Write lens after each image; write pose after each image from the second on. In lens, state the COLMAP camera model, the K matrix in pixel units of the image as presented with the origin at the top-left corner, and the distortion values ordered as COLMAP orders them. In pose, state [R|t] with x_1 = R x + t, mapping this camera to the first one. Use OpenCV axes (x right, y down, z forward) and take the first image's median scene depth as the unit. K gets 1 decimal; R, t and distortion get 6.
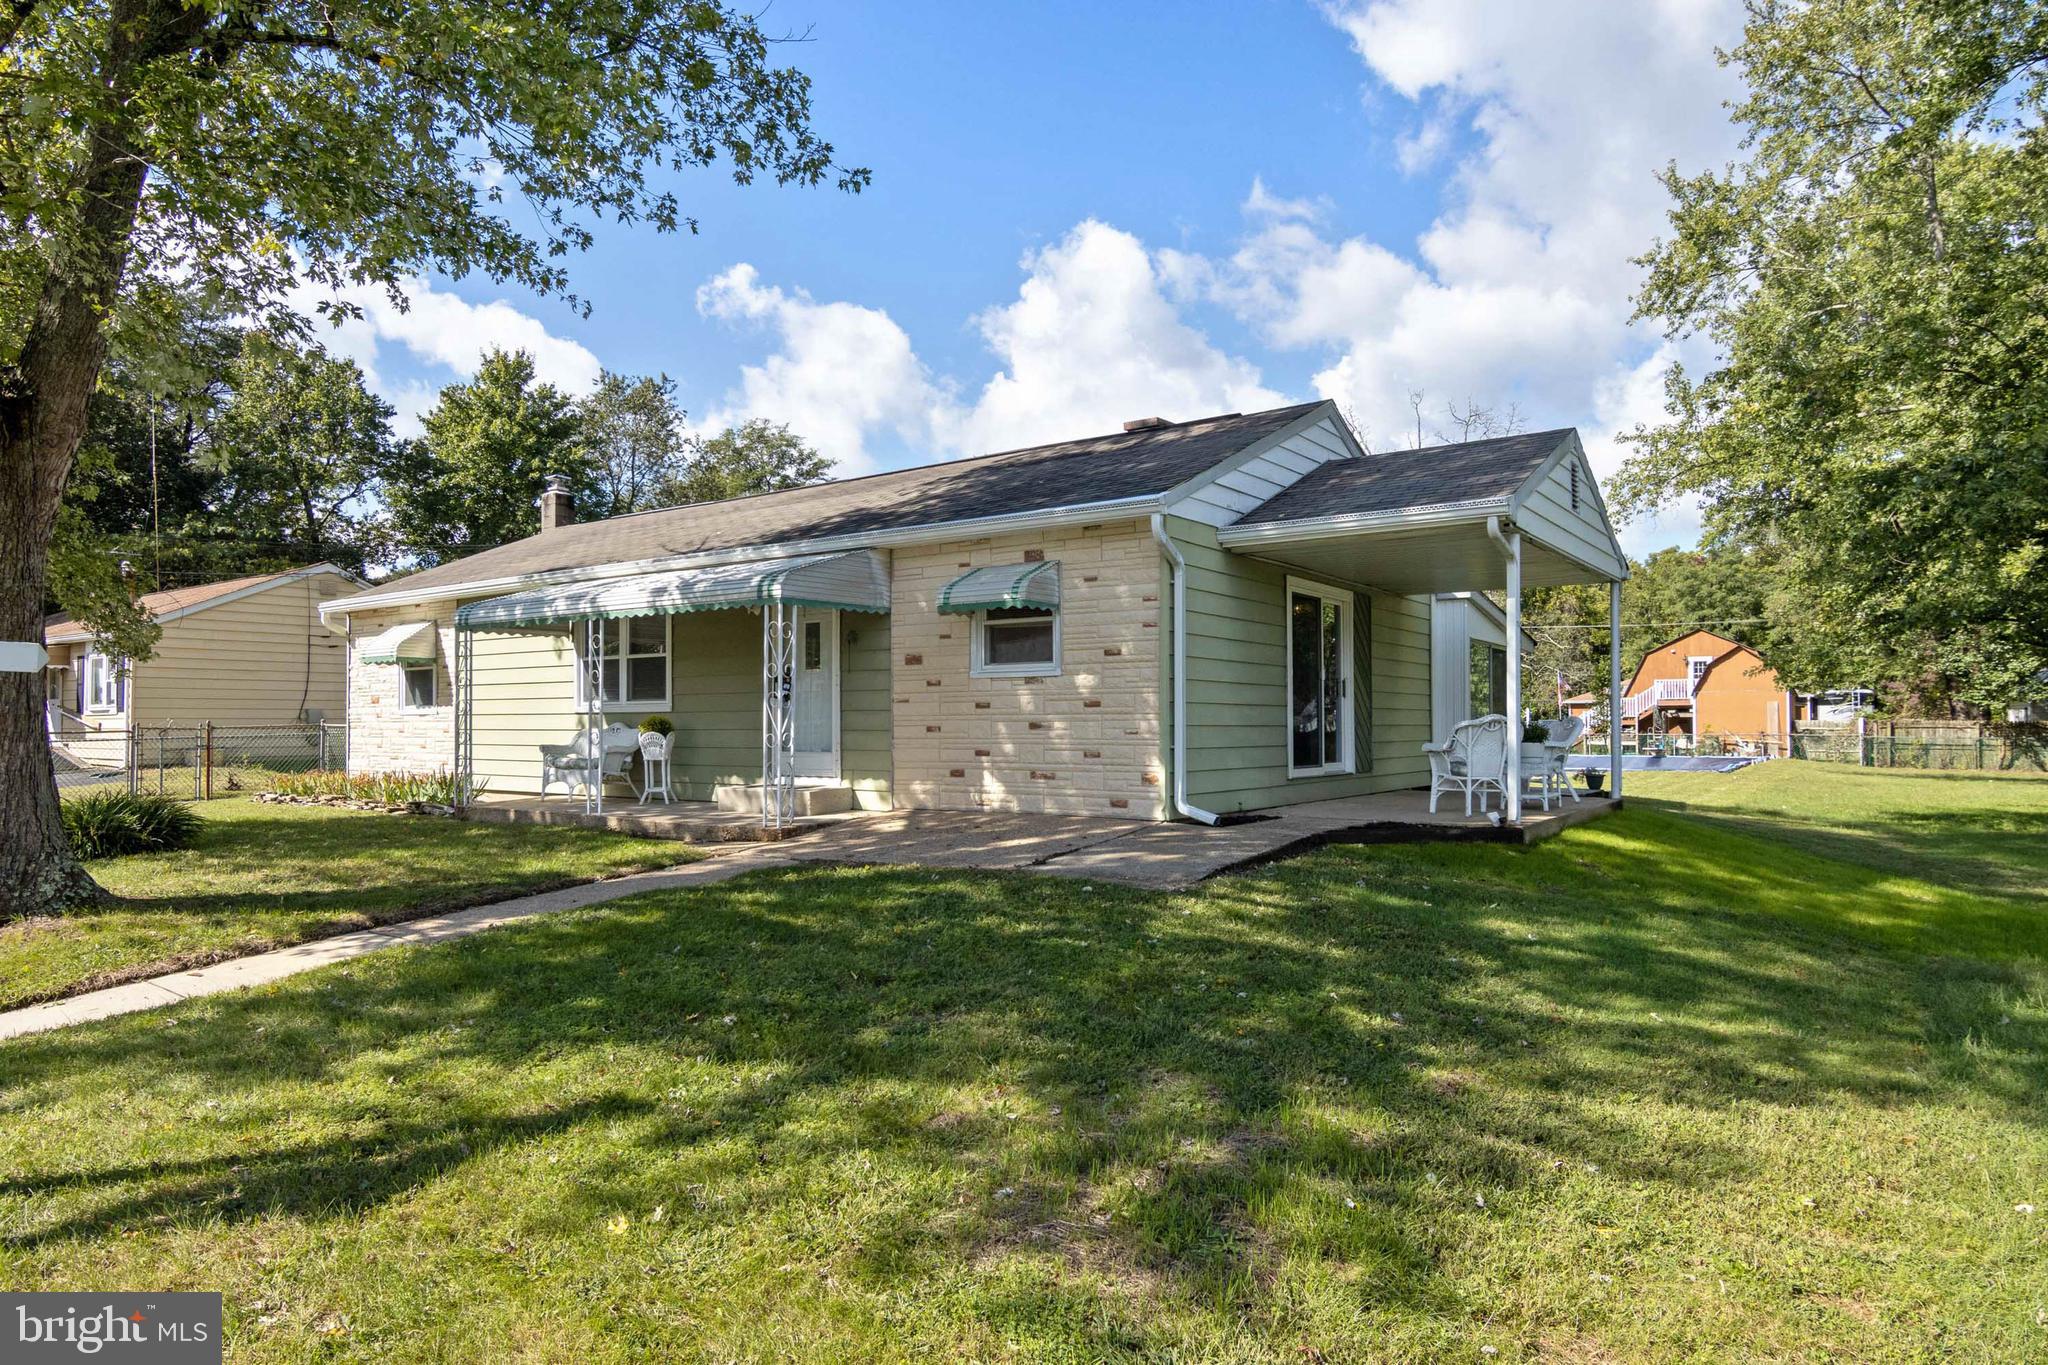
lens RADIAL K [[1184.9, 0, 1024.0], [0, 1184.9, 682.5], [0, 0, 1]] dist [0.000887, 0.000067]
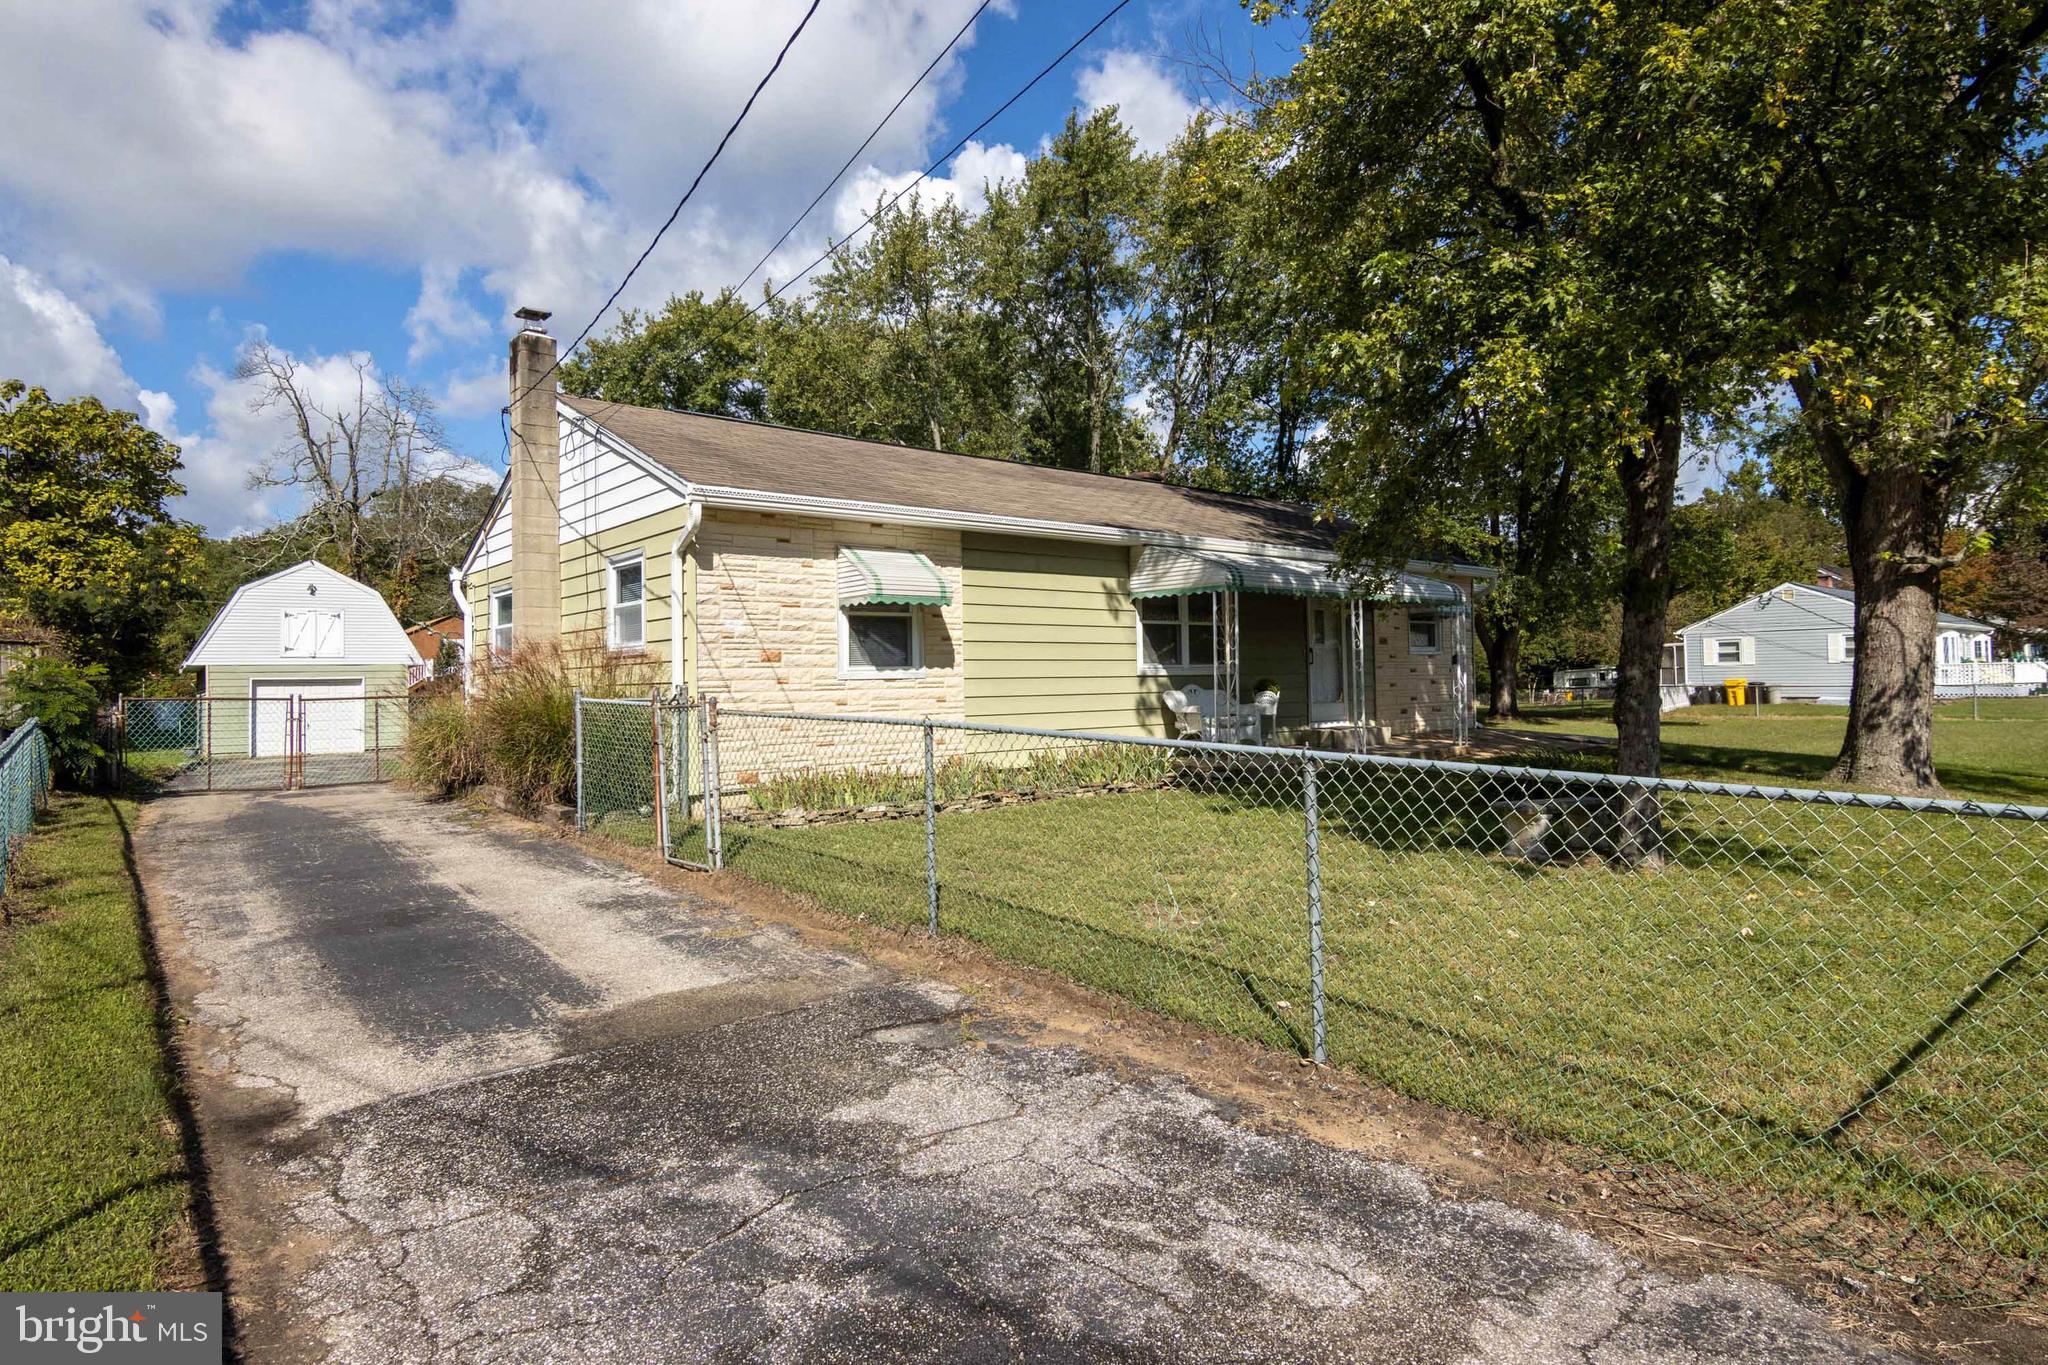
lens RADIAL K [[1136.8, 0, 1024.0], [0, 1136.8, 682.5], [0, 0, 1]] dist [0.001457, -0.001660]
pose [[0.238756, -0.001120, 0.971079, -1.679165], [-0.014645, 0.999881, 0.004754, 0.035692], [-0.970969, -0.015356, 0.238712, 1.111582]]
